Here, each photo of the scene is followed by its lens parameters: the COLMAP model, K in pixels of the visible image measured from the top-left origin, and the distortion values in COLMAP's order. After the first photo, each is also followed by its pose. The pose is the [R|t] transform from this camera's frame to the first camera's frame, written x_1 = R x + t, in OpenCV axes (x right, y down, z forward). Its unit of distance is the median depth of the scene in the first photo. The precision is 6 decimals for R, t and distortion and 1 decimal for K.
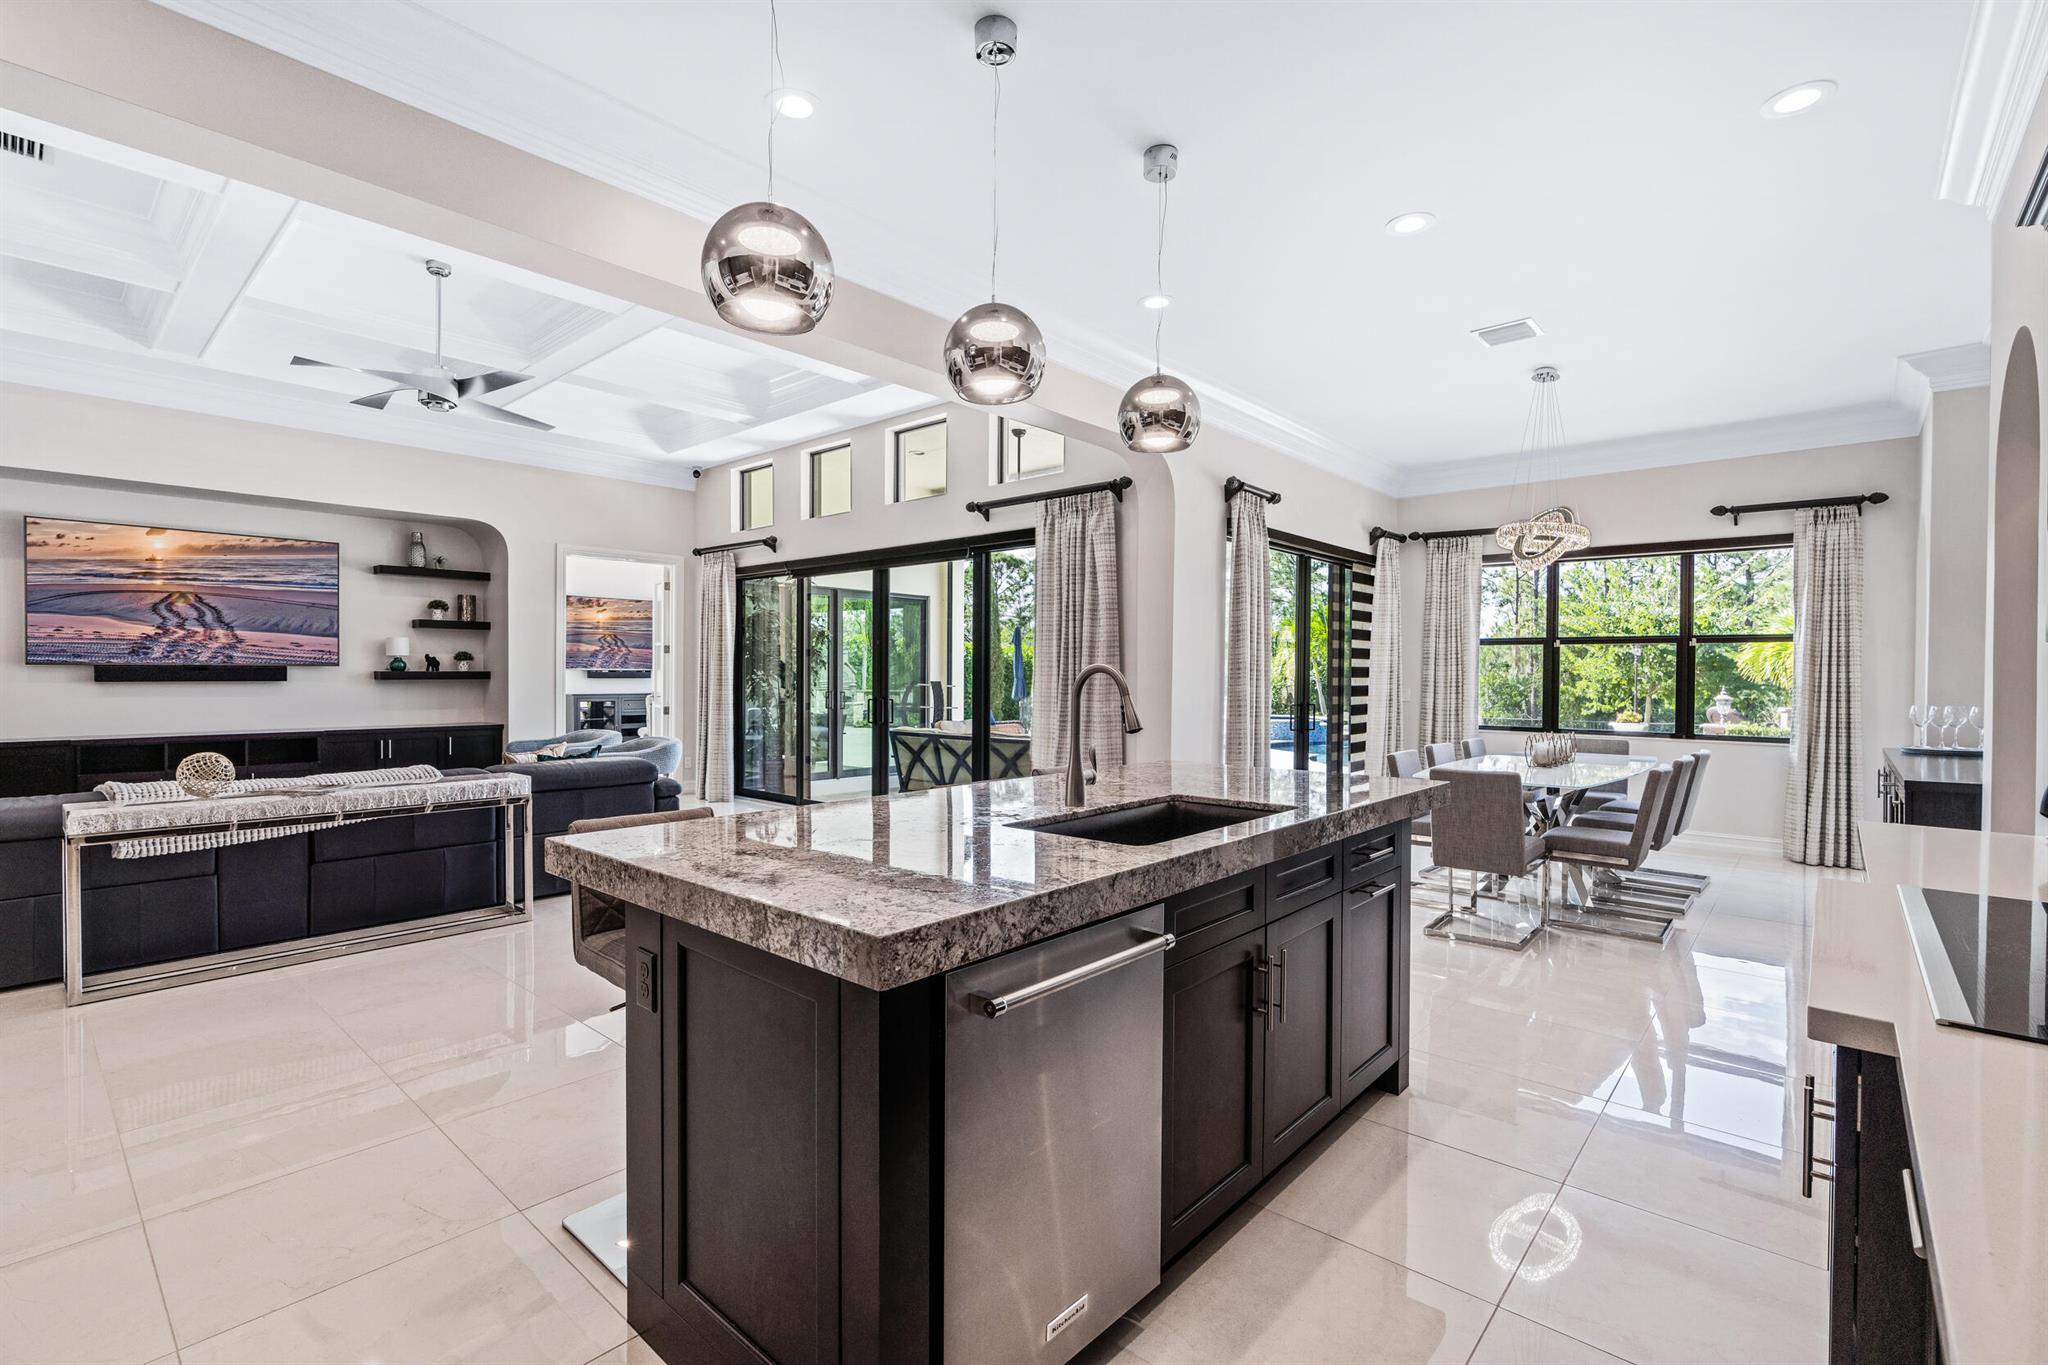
lens RADIAL K [[923.2, 0, 1024.5], [0, 923.2, 678.8], [0, 0, 1]] dist [-0.005849, 0.000532]
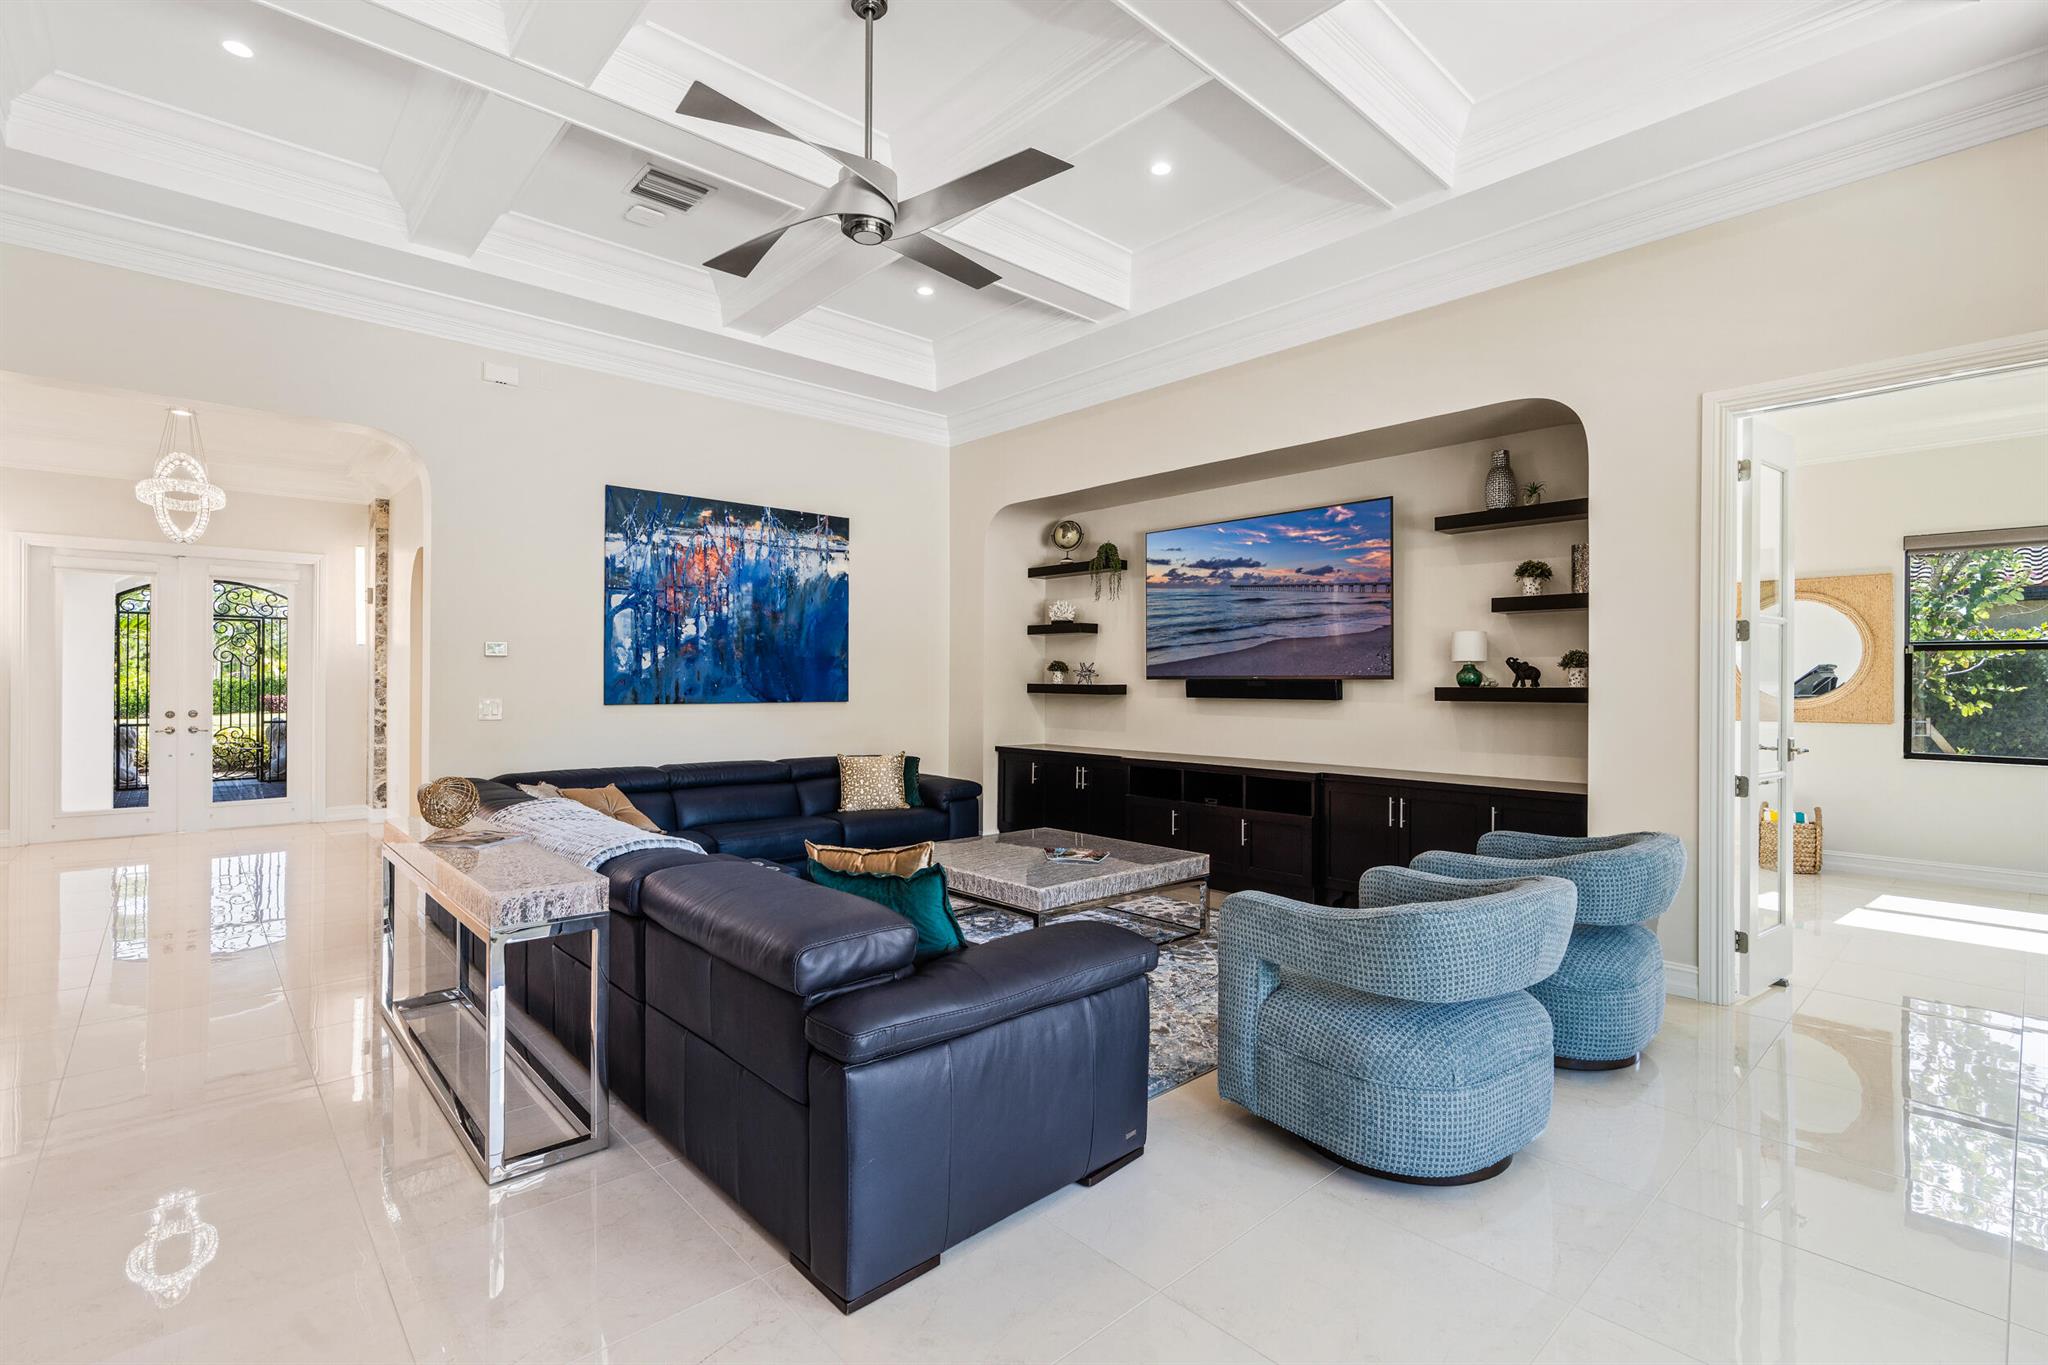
lens RADIAL K [[923.2, 0, 1022.3], [0, 923.2, 679.7], [0, 0, 1]] dist [-0.005849, 0.000532]
pose [[-0.102464, -0.008663, -0.994699, -0.048343], [-0.015901, 0.999849, -0.007070, -0.003747], [0.994610, 0.015093, -0.102586, 0.771884]]
